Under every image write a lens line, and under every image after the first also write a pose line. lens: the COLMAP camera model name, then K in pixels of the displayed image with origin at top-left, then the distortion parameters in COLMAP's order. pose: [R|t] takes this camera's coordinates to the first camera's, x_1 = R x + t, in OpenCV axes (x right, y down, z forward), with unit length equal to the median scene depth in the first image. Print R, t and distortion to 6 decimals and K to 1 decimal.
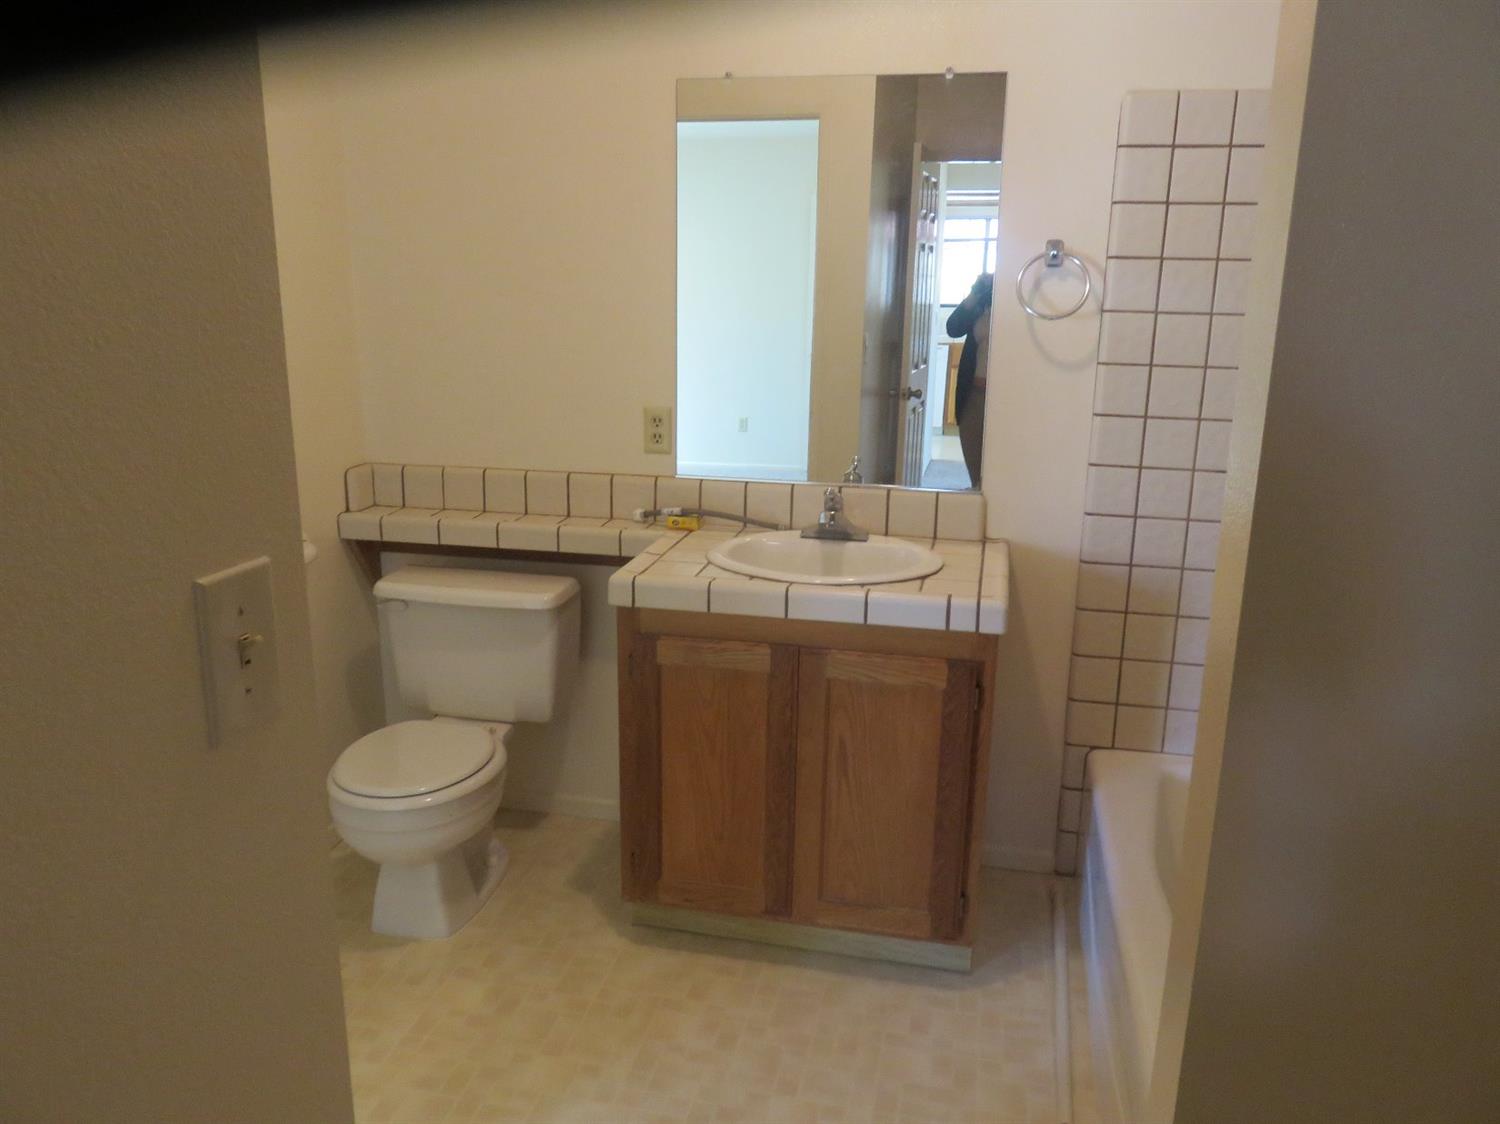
lens RADIAL K [[1130.3, 0, 753.0], [0, 1130.3, 568.1], [0, 0, 1]] dist [-0.005361, 0.005115]
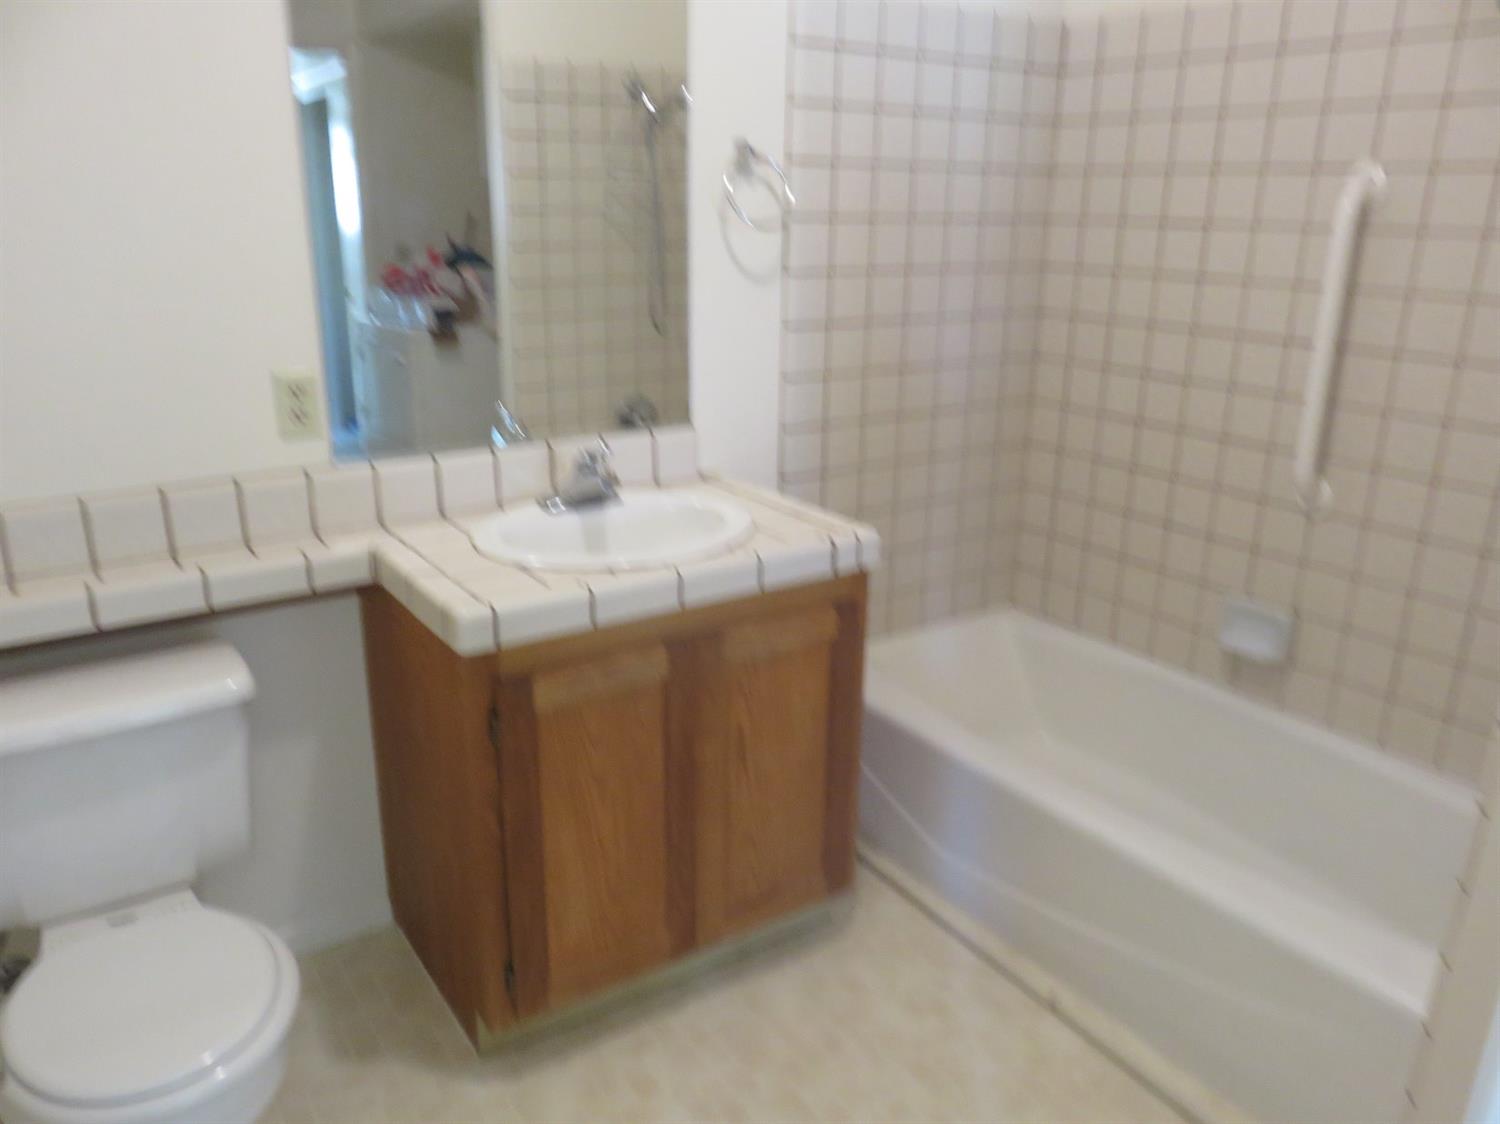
lens RADIAL K [[1130.3, 0, 753.0], [0, 1130.3, 568.1], [0, 0, 1]] dist [-0.005361, 0.005115]
pose [[0.682815, -0.231408, 0.692975, -0.475710], [0.176709, 0.972660, 0.150686, -0.094047], [-0.708899, 0.019564, 0.705039, 0.370958]]
